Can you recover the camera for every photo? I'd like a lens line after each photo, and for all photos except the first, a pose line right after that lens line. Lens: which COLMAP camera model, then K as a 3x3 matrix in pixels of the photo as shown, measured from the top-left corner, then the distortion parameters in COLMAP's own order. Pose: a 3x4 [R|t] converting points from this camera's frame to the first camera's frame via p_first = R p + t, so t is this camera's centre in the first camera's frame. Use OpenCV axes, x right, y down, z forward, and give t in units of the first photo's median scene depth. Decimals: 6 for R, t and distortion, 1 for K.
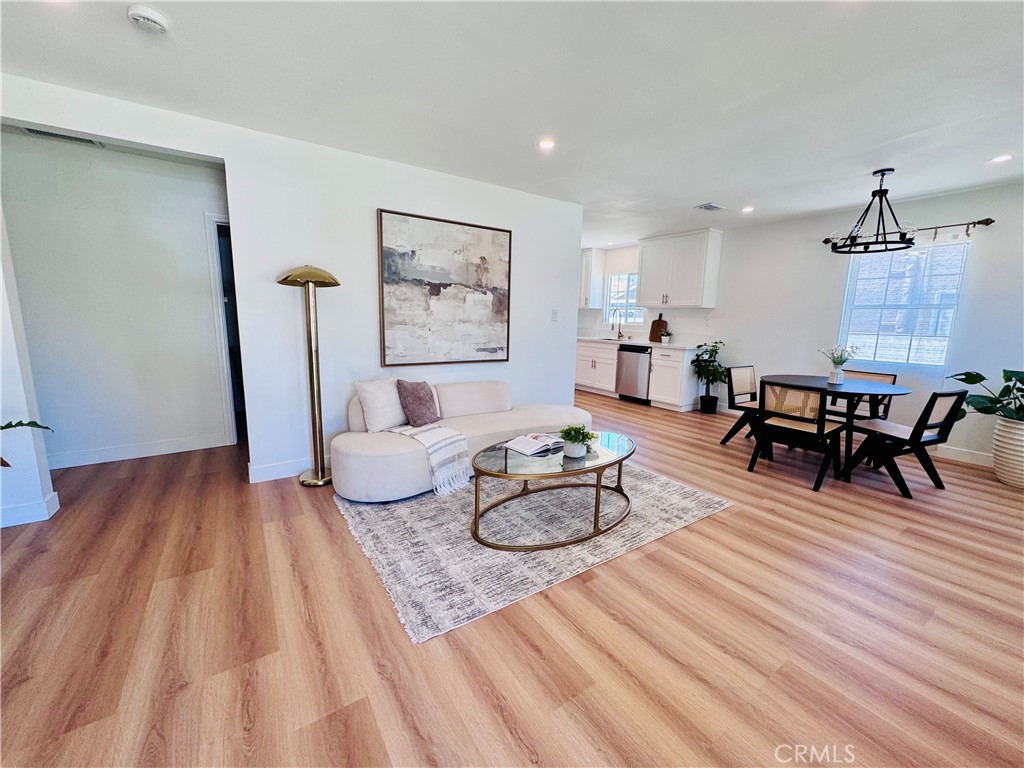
lens RADIAL K [[412.8, 0, 512.0], [0, 412.8, 384.0], [0, 0, 1]] dist [-0.001727, -0.000120]
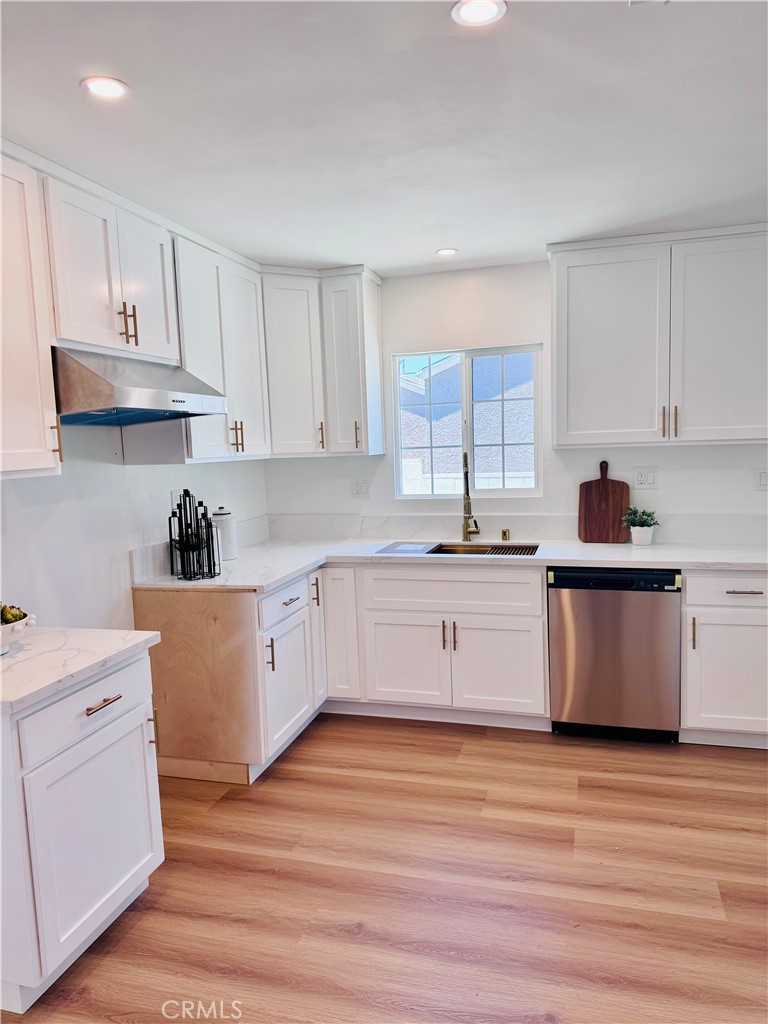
lens RADIAL K [[725.4, 0, 385.3], [0, 725.4, 517.1], [0, 0, 1]] dist [0.072858, -0.118951]
pose [[0.765713, -0.115339, 0.632756, -0.183535], [0.152321, 0.988322, -0.004176, -0.150763], [-0.624885, 0.099580, 0.774340, 0.643953]]
